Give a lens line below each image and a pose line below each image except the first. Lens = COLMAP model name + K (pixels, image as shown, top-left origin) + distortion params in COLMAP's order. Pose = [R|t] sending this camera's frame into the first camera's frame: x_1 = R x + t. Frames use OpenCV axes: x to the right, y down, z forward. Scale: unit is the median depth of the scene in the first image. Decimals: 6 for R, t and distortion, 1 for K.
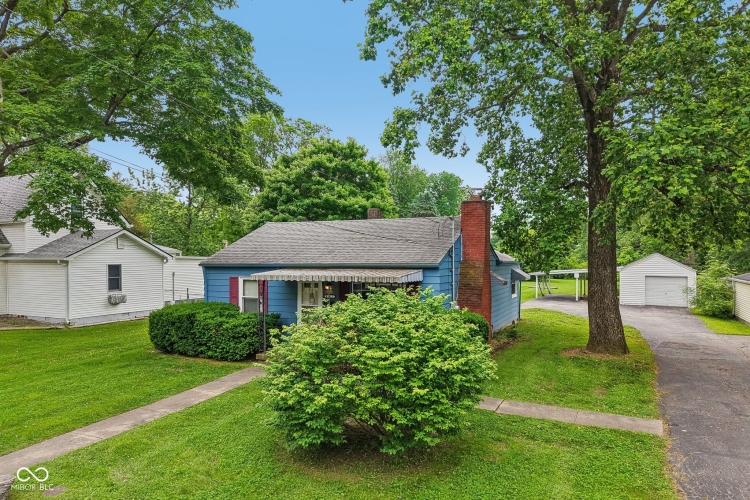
lens RADIAL K [[506.8, 0, 366.7], [0, 506.8, 252.0], [0, 0, 1]] dist [0.003682, -0.001263]
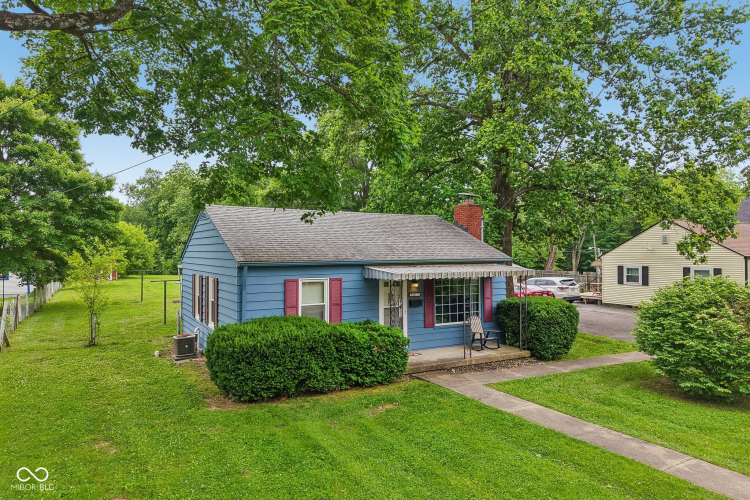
lens RADIAL K [[502.9, 0, 367.8], [0, 502.9, 249.1], [0, 0, 1]] dist [0.005220, -0.001513]
pose [[0.555524, 0.009002, 0.831452, -0.860556], [-0.012315, 0.999921, -0.002597, 0.006637], [-0.831409, -0.008797, 0.555591, 0.541229]]
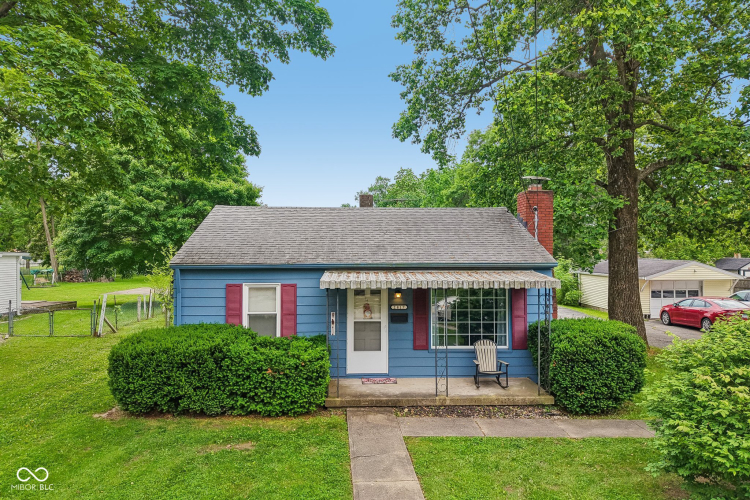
lens RADIAL K [[502.9, 0, 367.8], [0, 502.9, 249.1], [0, 0, 1]] dist [0.005220, -0.001513]
pose [[0.876994, 0.010935, 0.480377, -0.455135], [-0.012363, 0.999924, -0.000192, 0.002127], [-0.480343, -0.005770, 0.877062, 0.363095]]
